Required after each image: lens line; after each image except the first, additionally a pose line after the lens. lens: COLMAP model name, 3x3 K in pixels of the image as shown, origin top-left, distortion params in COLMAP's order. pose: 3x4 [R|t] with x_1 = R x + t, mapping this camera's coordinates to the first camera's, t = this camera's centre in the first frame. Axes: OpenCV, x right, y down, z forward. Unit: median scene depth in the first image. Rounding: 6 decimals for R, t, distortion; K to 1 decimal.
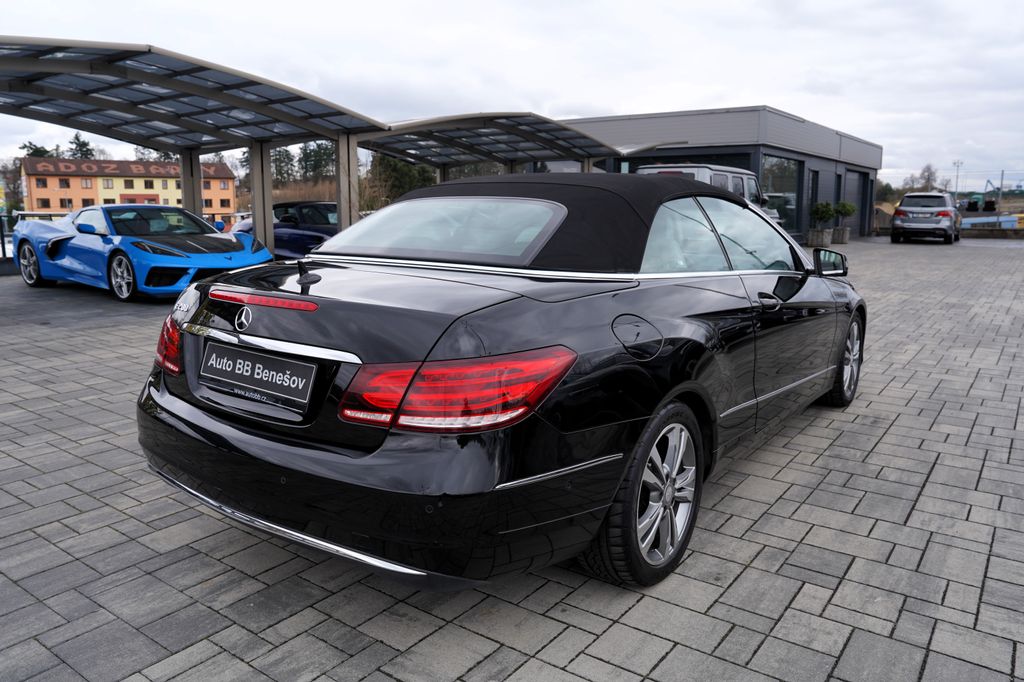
lens RADIAL K [[753.0, 0, 511.9], [0, 753.0, 312.1], [0, 0, 1]] dist [-0.069303, 0.048952]
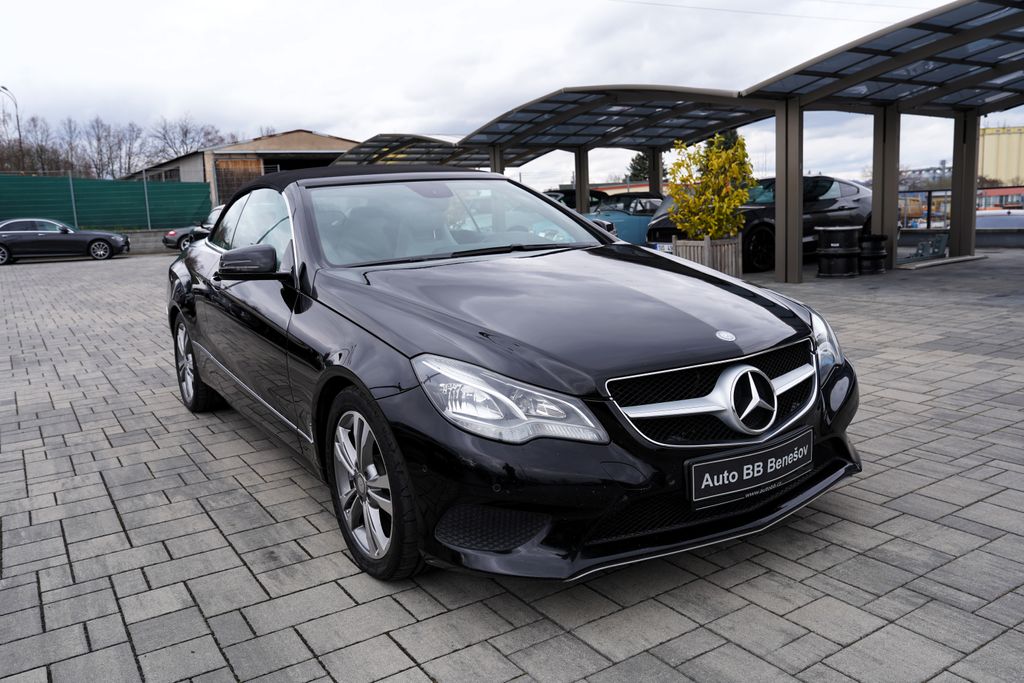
lens RADIAL K [[811.2, 0, 507.5], [0, 811.2, 322.8], [0, 0, 1]] dist [-0.007524, 0.005501]
pose [[-0.367865, 0.146106, -0.918329, 1.404959], [-0.085581, 0.978068, 0.189892, -0.240969], [0.925933, 0.148447, -0.347293, 1.959642]]
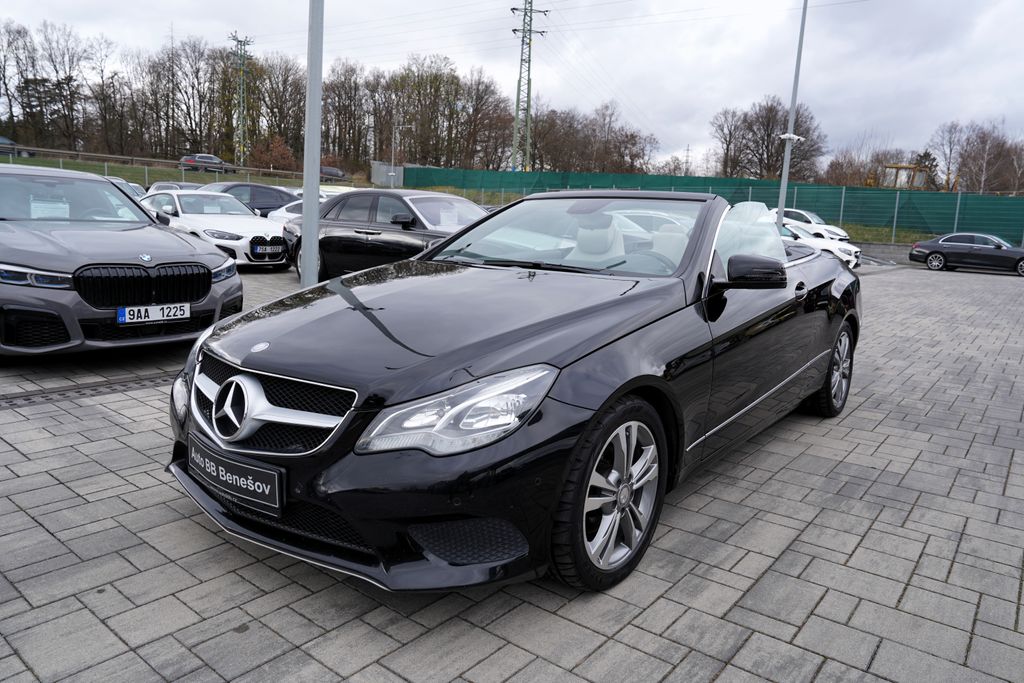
lens RADIAL K [[697.7, 0, 513.4], [0, 697.7, 318.4], [0, 0, 1]] dist [-0.103889, 0.084207]
pose [[-0.997938, -0.044818, 0.045950, 0.328843], [-0.030631, 0.961615, 0.272688, -0.321411], [-0.056408, 0.270718, -0.961005, 2.525465]]
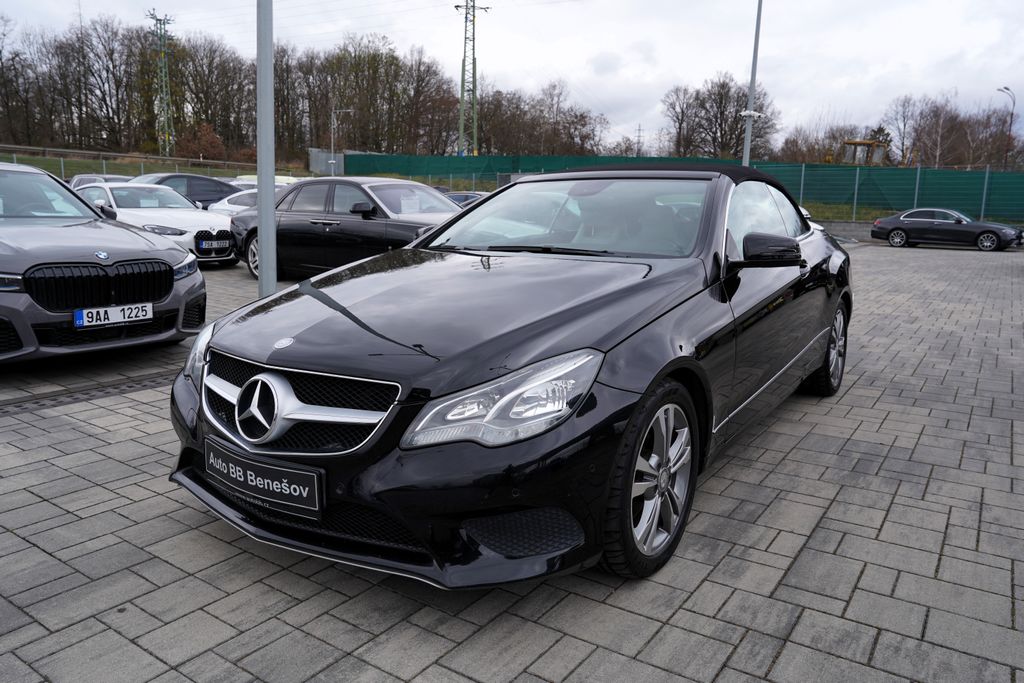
lens RADIAL K [[727.8, 0, 513.5], [0, 727.8, 323.7], [0, 0, 1]] dist [-0.094451, 0.090235]
pose [[-0.999697, -0.010736, -0.022130, 0.410444], [-0.016695, 0.956903, 0.289928, -0.316705], [0.018063, 0.290209, -0.956793, 2.536395]]
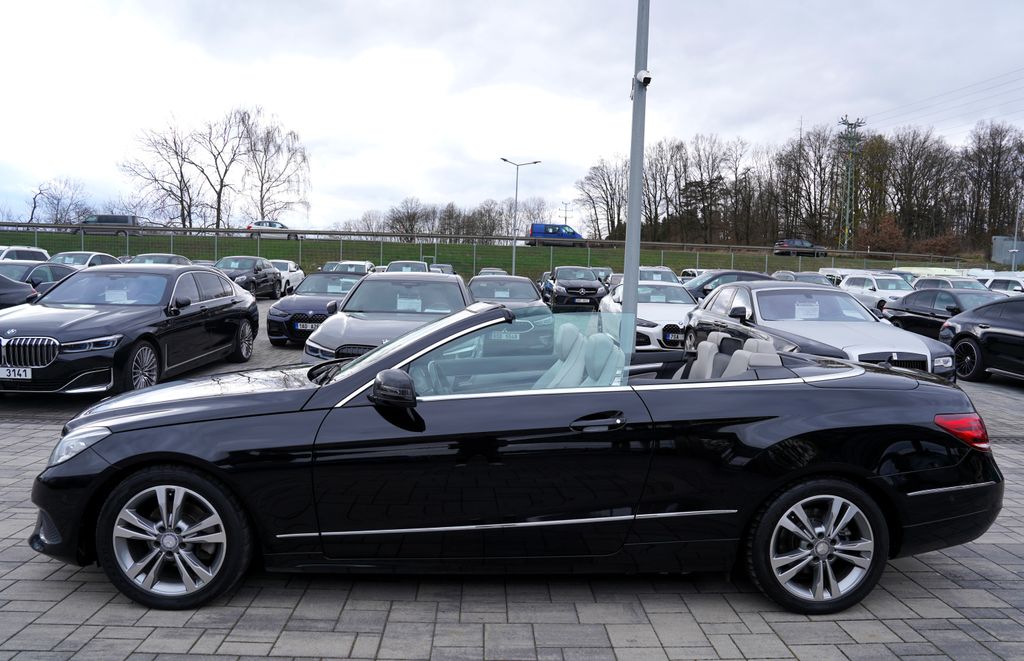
lens RADIAL K [[704.4, 0, 512.3], [0, 704.4, 311.0], [0, 0, 1]] dist [-0.108071, 0.074961]
pose [[-0.619199, -0.048675, 0.783724, -0.767117], [0.079535, 0.989056, 0.124266, -0.343852], [-0.781196, 0.139279, -0.608551, 2.040545]]
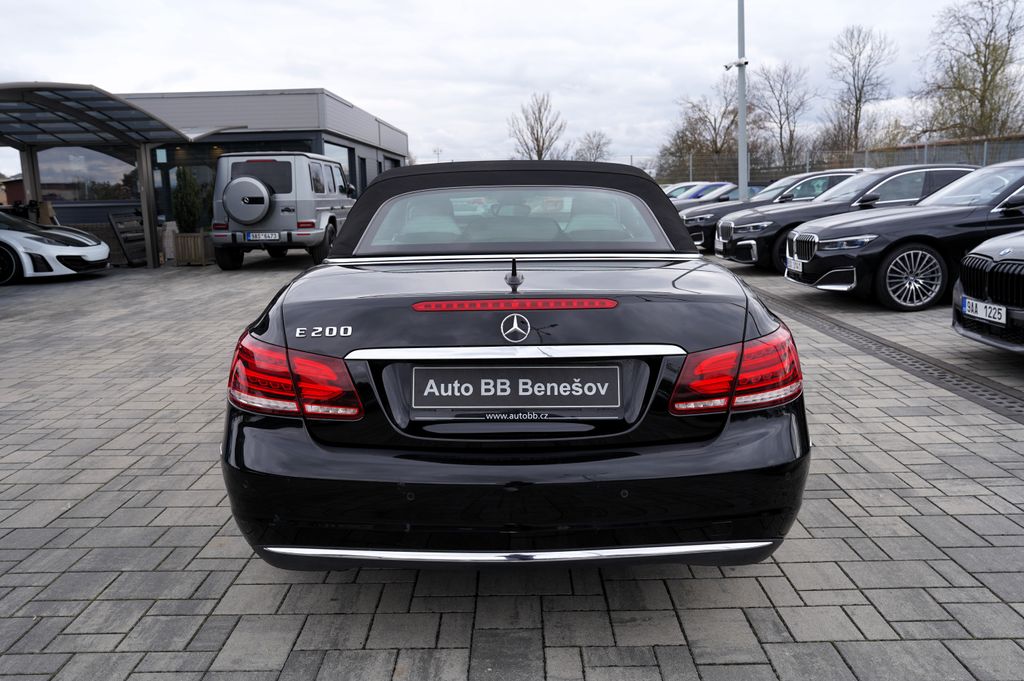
lens RADIAL K [[836.3, 0, 515.6], [0, 836.3, 313.0], [0, 0, 1]] dist [-0.081026, 0.127938]
pose [[0.807074, -0.102244, 0.581531, -0.632083], [0.104236, 0.994096, 0.030118, -0.025423], [-0.581177, 0.036309, 0.812966, 0.153245]]
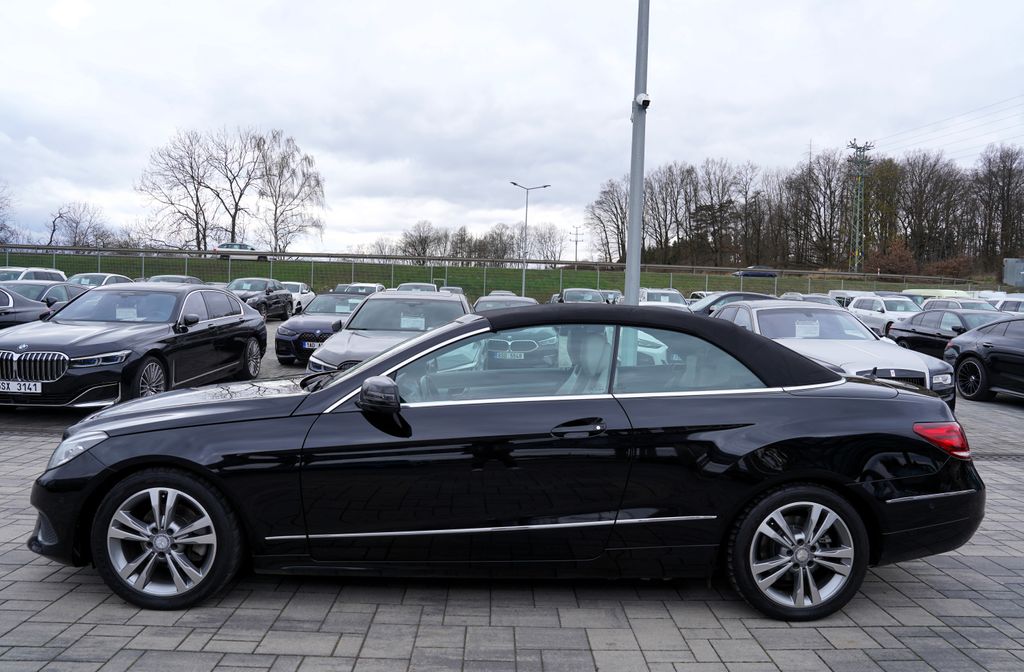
lens RADIAL K [[700.8, 0, 512.7], [0, 700.8, 311.3], [0, 0, 1]] dist [-0.106919, 0.075739]
pose [[-0.606606, -0.023651, 0.794651, -0.812577], [0.080210, 0.992636, 0.090772, -0.324027], [-0.790946, 0.118802, -0.600242, 2.027005]]
